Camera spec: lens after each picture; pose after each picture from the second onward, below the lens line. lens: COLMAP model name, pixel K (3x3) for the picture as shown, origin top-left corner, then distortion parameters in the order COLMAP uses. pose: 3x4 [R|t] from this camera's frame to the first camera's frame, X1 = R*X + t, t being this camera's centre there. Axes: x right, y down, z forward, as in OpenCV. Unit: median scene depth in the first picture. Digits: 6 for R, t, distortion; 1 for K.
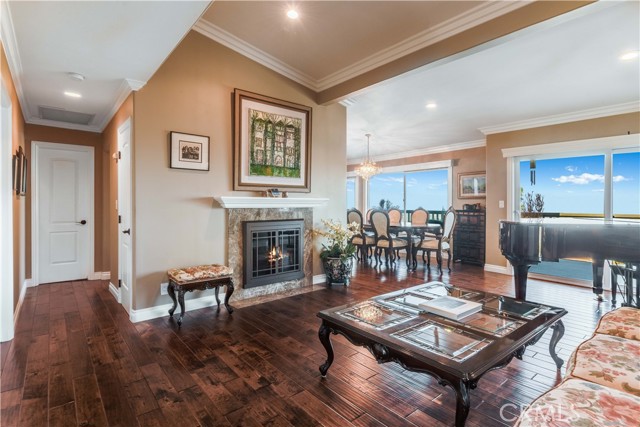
lens RADIAL K [[322.9, 0, 314.2], [0, 322.9, 208.7], [0, 0, 1]] dist [-0.028952, -0.003977]
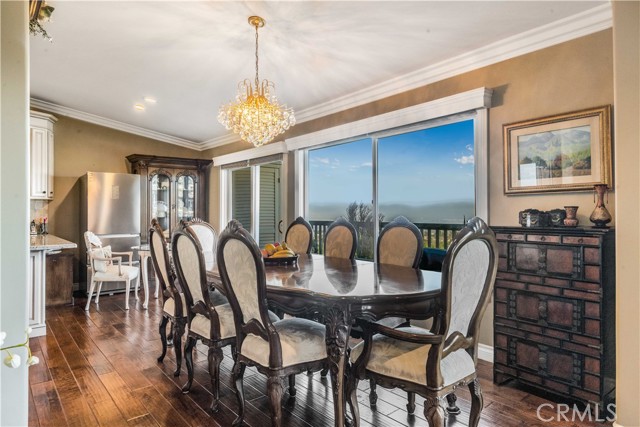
lens RADIAL K [[393.0, 0, 314.9], [0, 393.0, 211.1], [0, 0, 1]] dist [0.045801, 0.001049]
pose [[0.999926, 0.001184, 0.012125, 0.496942], [-0.000969, 0.999842, -0.017742, -0.010298], [-0.012144, 0.017729, 0.999769, 1.203982]]
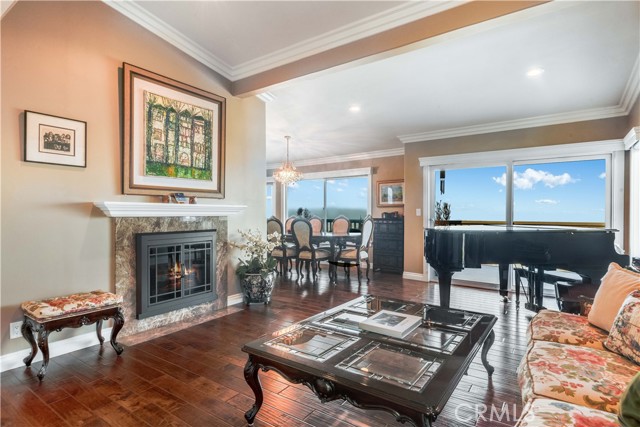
lens RADIAL K [[346.3, 0, 326.0], [0, 346.3, 217.7], [0, 0, 1]] dist [-0.000544, -0.012117]
pose [[0.958565, -0.005416, 0.284821, -0.014594], [0.005656, 0.999984, -0.000019, 0.002129], [-0.284817, 0.001629, 0.958581, 0.050425]]
